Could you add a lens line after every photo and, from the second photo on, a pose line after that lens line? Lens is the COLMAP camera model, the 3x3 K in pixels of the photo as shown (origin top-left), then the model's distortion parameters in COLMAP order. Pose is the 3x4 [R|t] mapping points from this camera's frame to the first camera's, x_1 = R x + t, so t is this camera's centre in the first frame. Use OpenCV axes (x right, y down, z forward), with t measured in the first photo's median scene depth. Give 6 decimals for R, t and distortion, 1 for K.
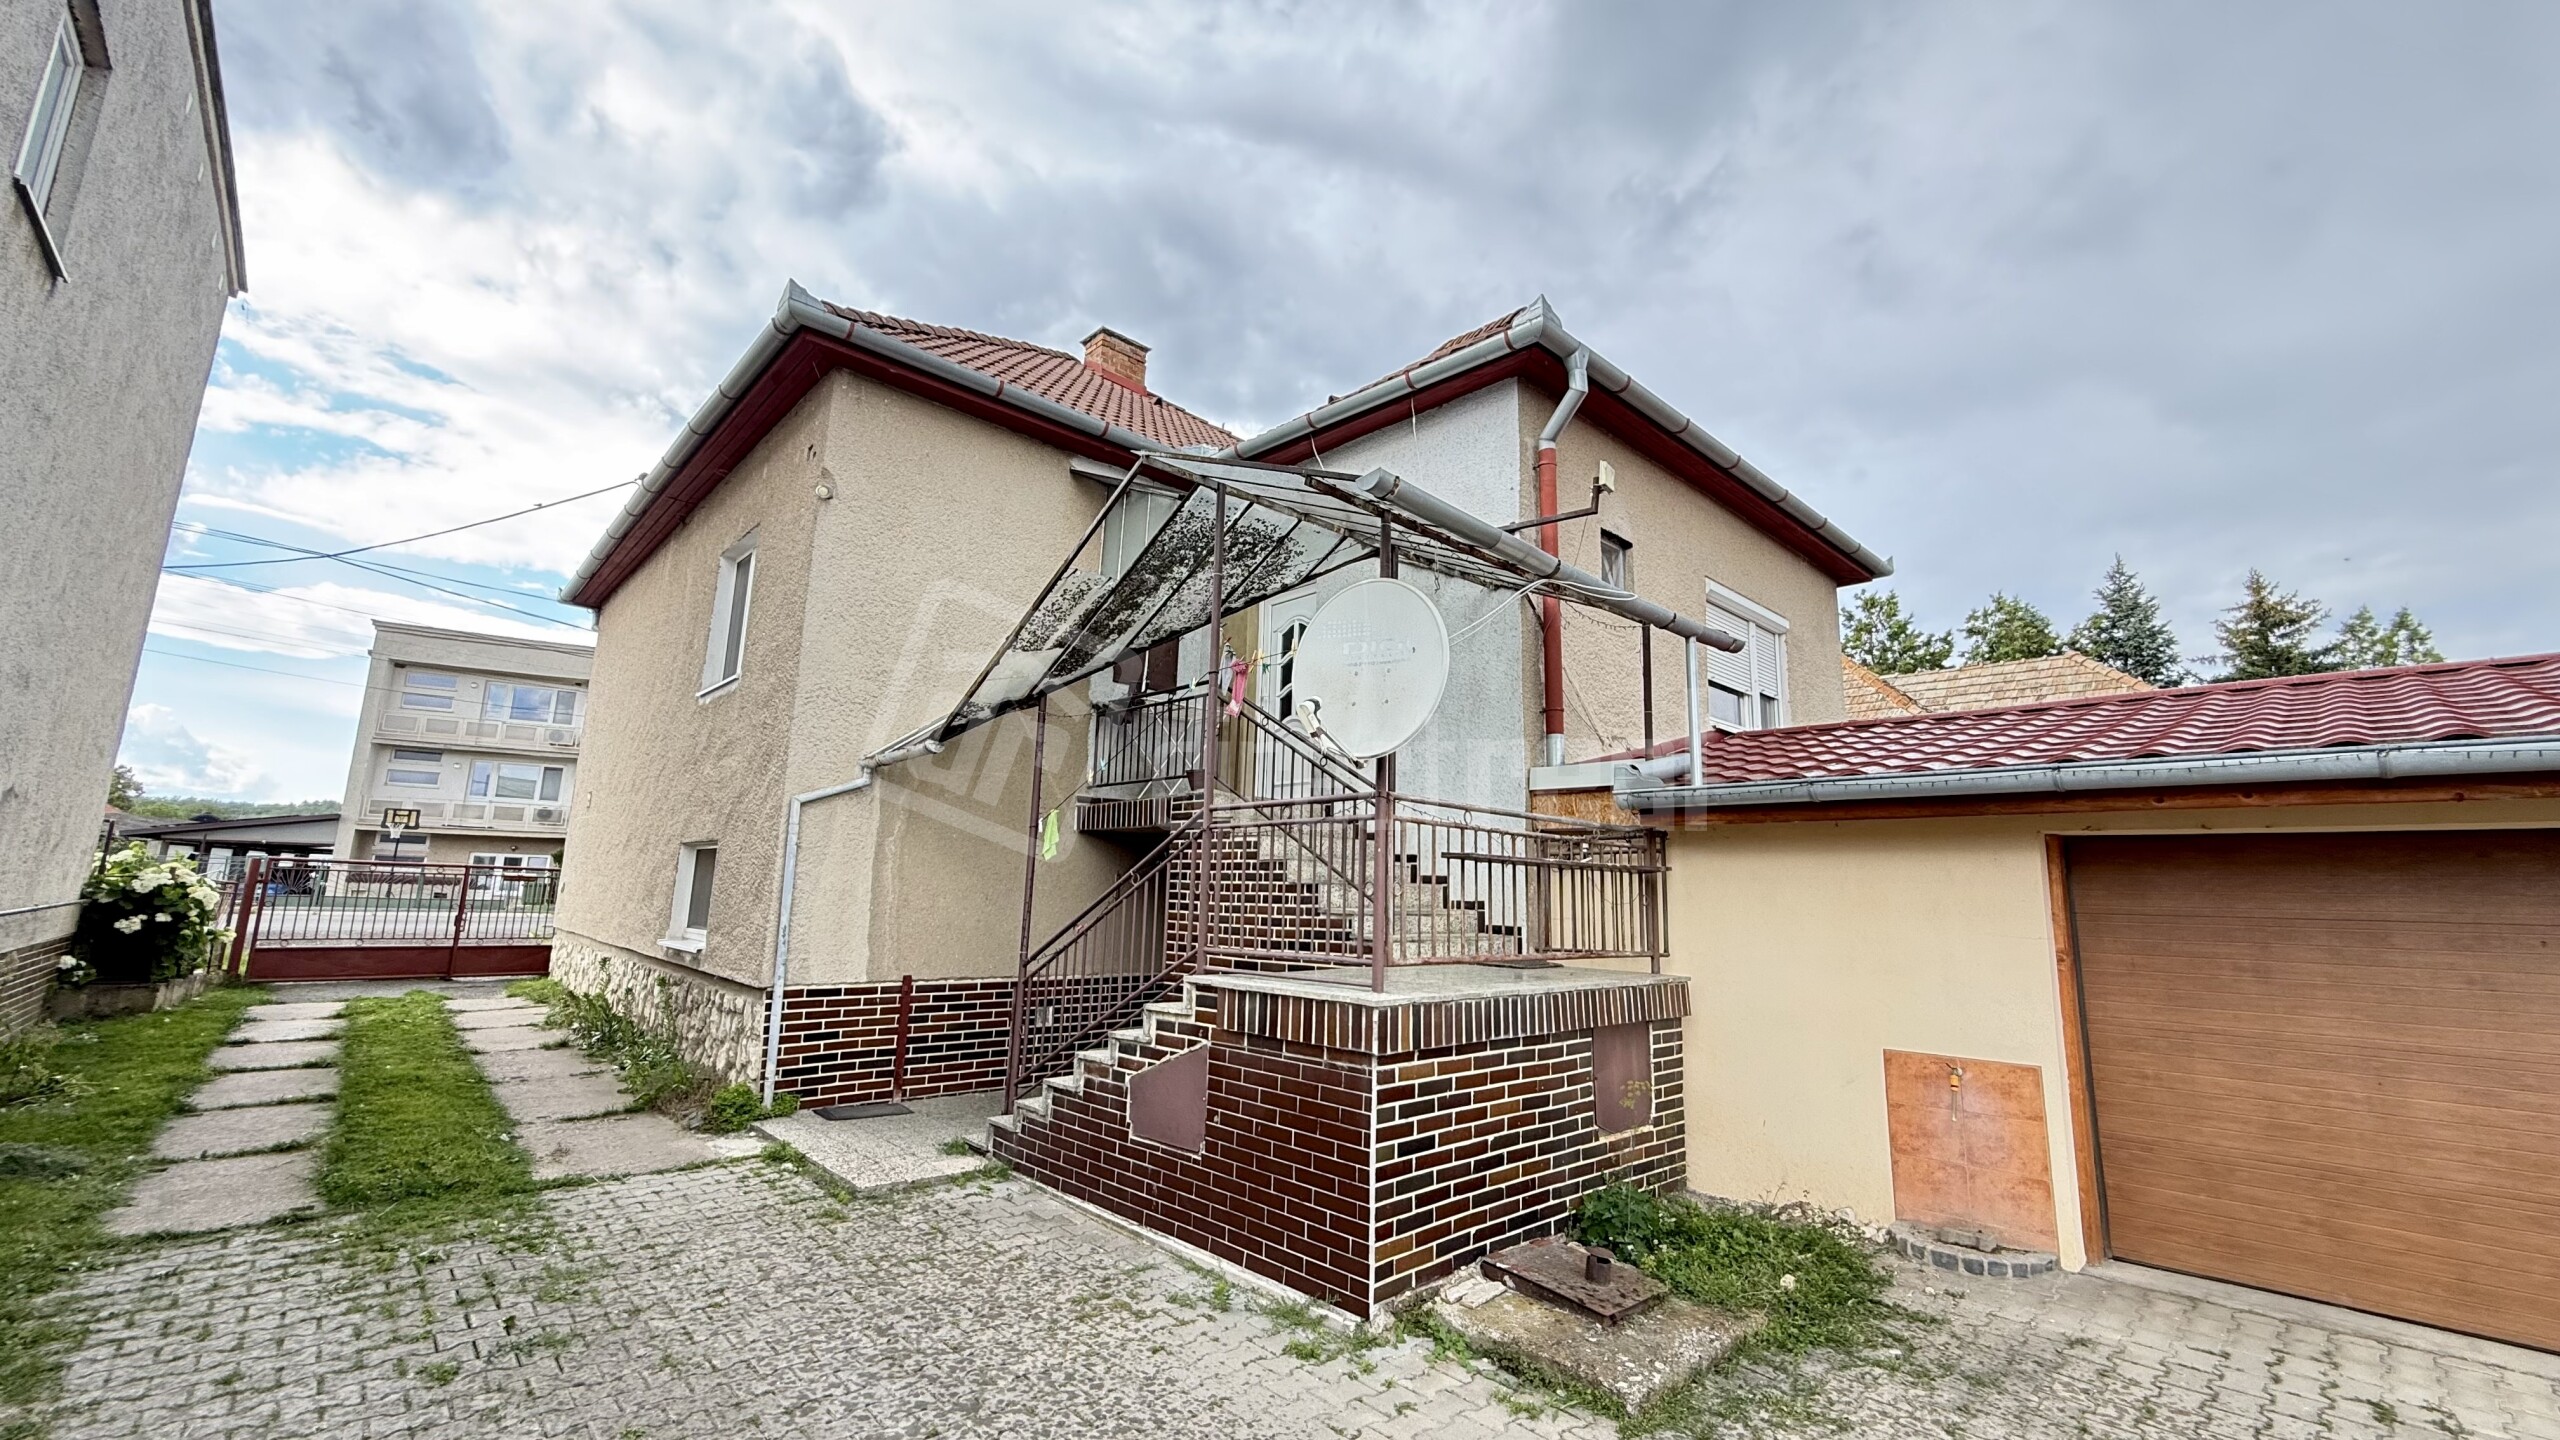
lens RADIAL K [[1020.4, 0, 1276.8], [0, 1020.4, 712.7], [0, 0, 1]] dist [-0.000757, 0.000596]
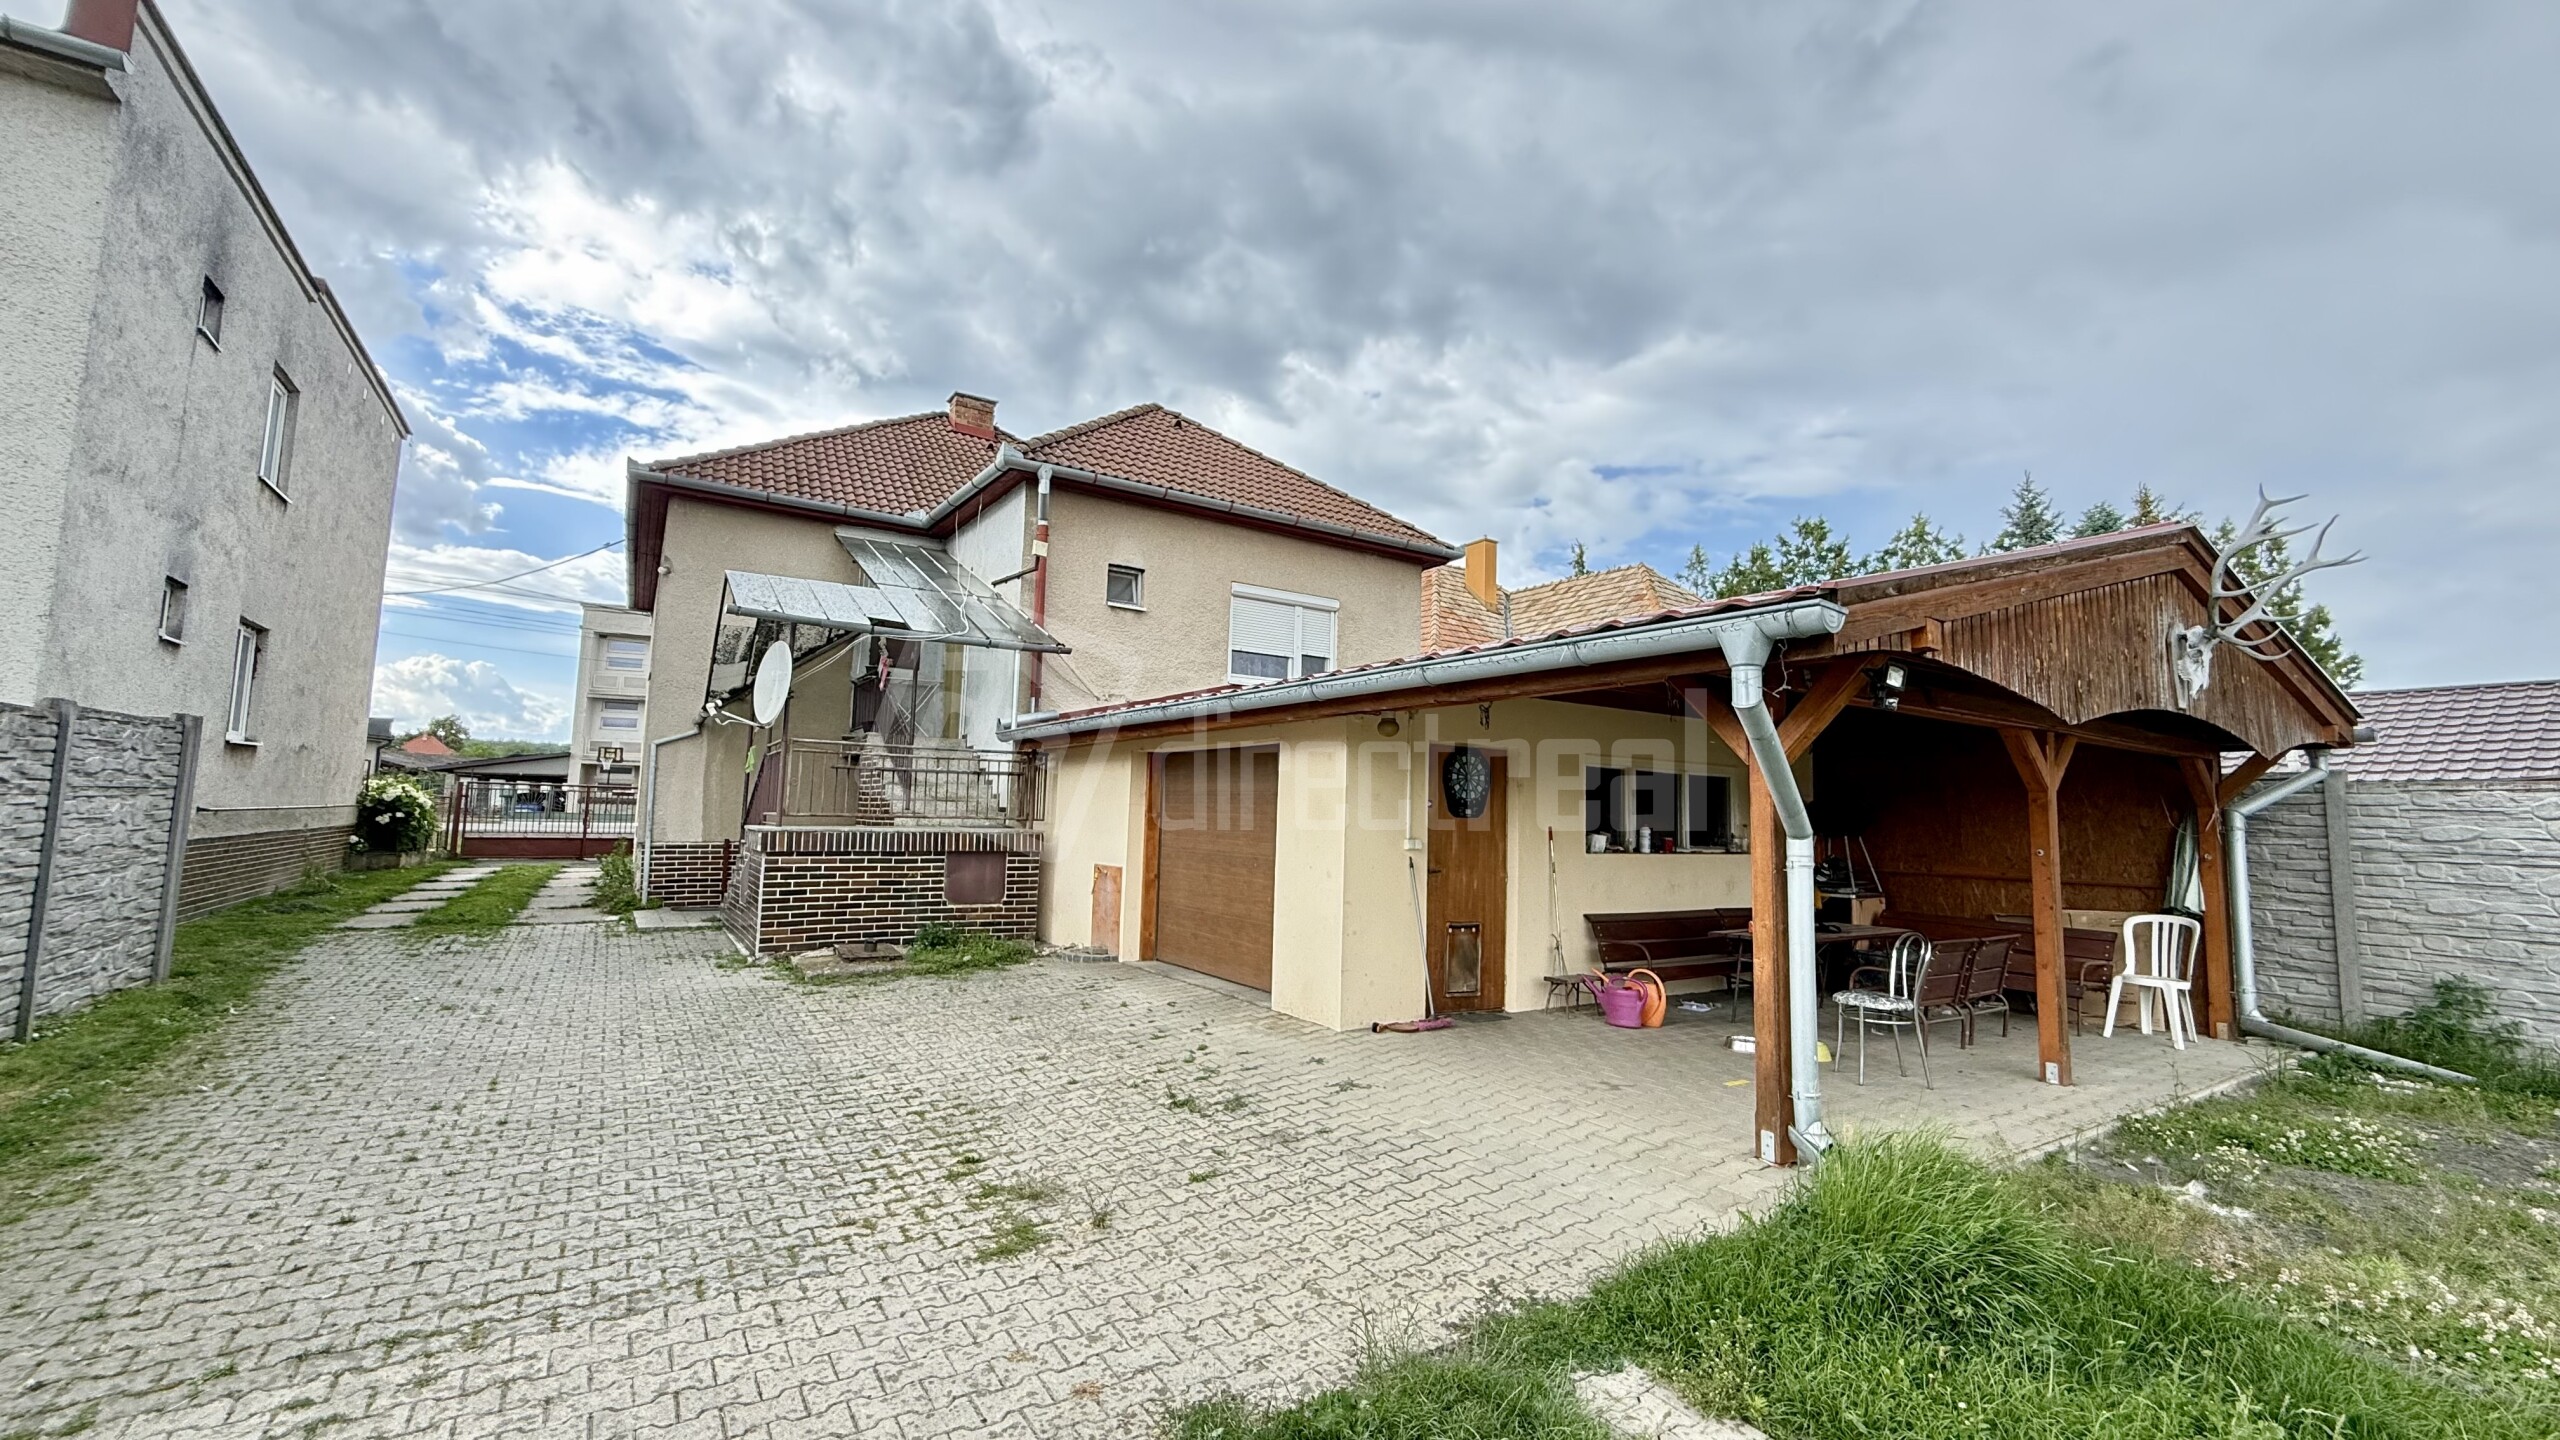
lens RADIAL K [[1020.4, 0, 1283.1], [0, 1020.4, 705.5], [0, 0, 1]] dist [-0.000757, 0.000596]
pose [[0.985118, -0.025160, -0.170028, 0.720288], [0.036870, 0.997133, 0.066072, -0.046115], [0.167878, -0.071358, 0.983222, -0.460837]]
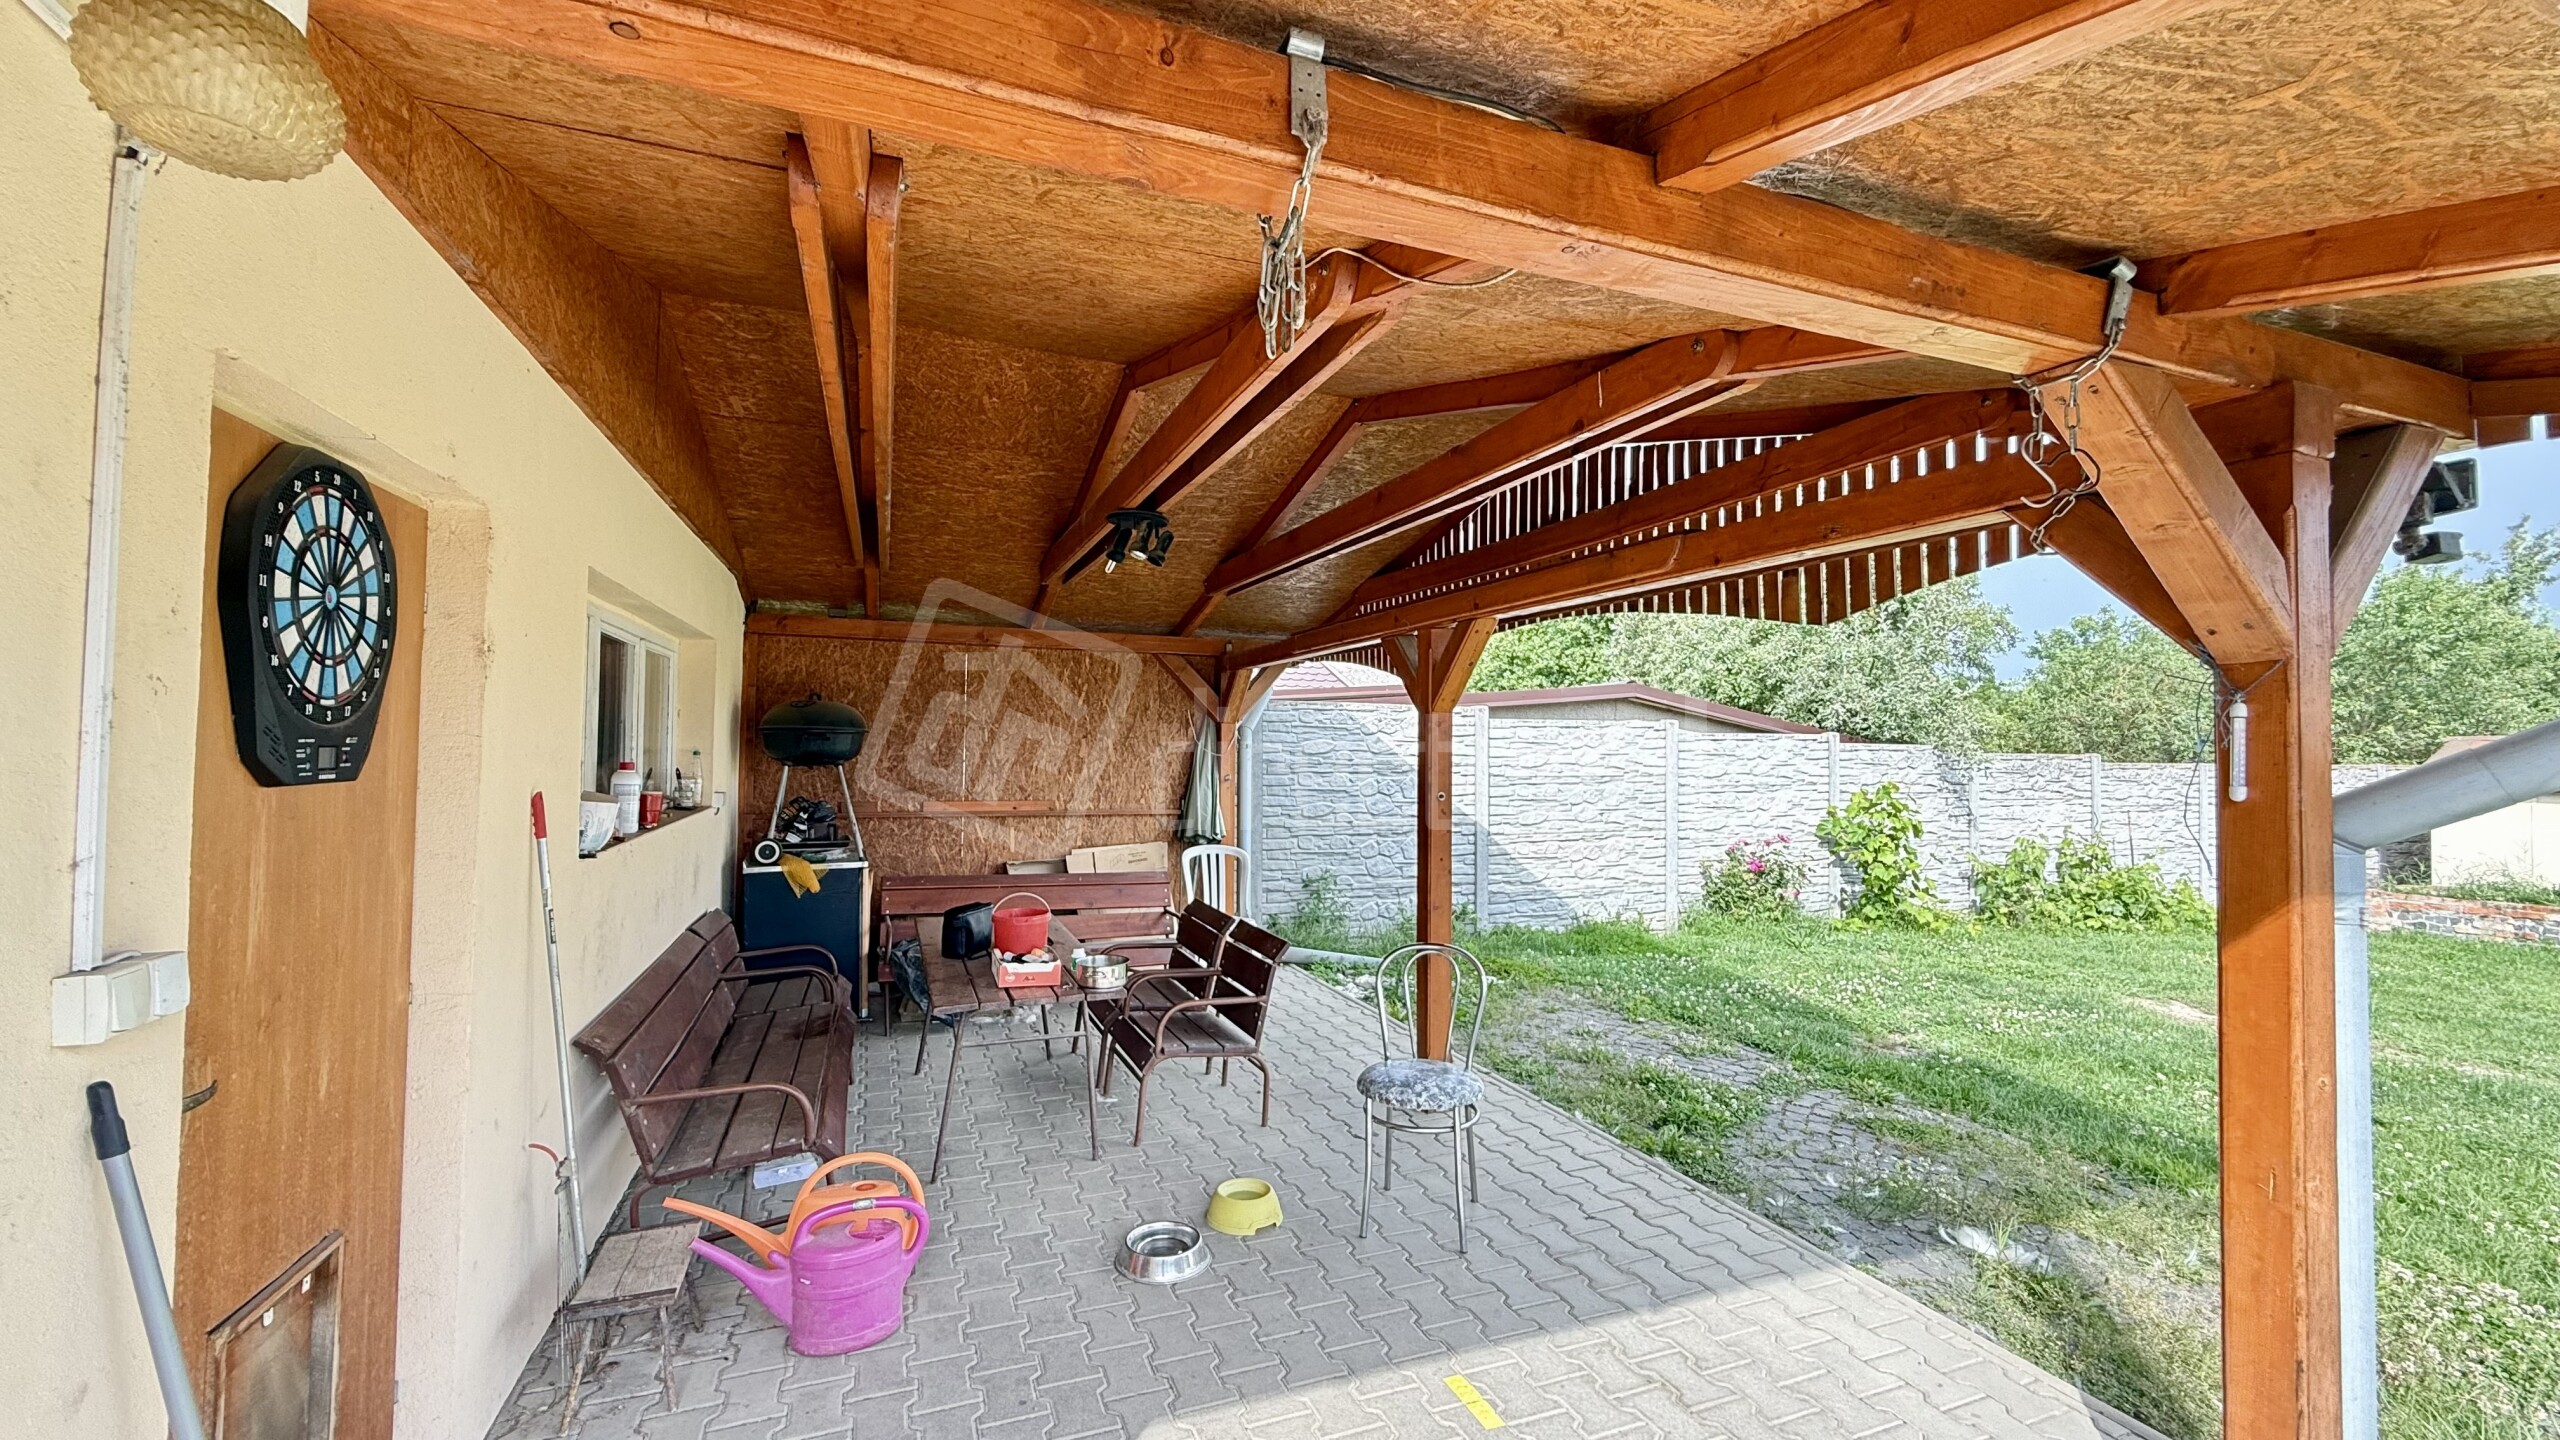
lens RADIAL K [[1020.4, 0, 1261.7], [0, 1020.4, 708.9], [0, 0, 1]] dist [-0.000757, 0.000596]
pose [[0.380302, 0.003329, 0.924856, 0.619427], [-0.168791, 0.983449, 0.065867, 0.048913], [-0.909329, -0.181157, 0.374569, 0.140788]]
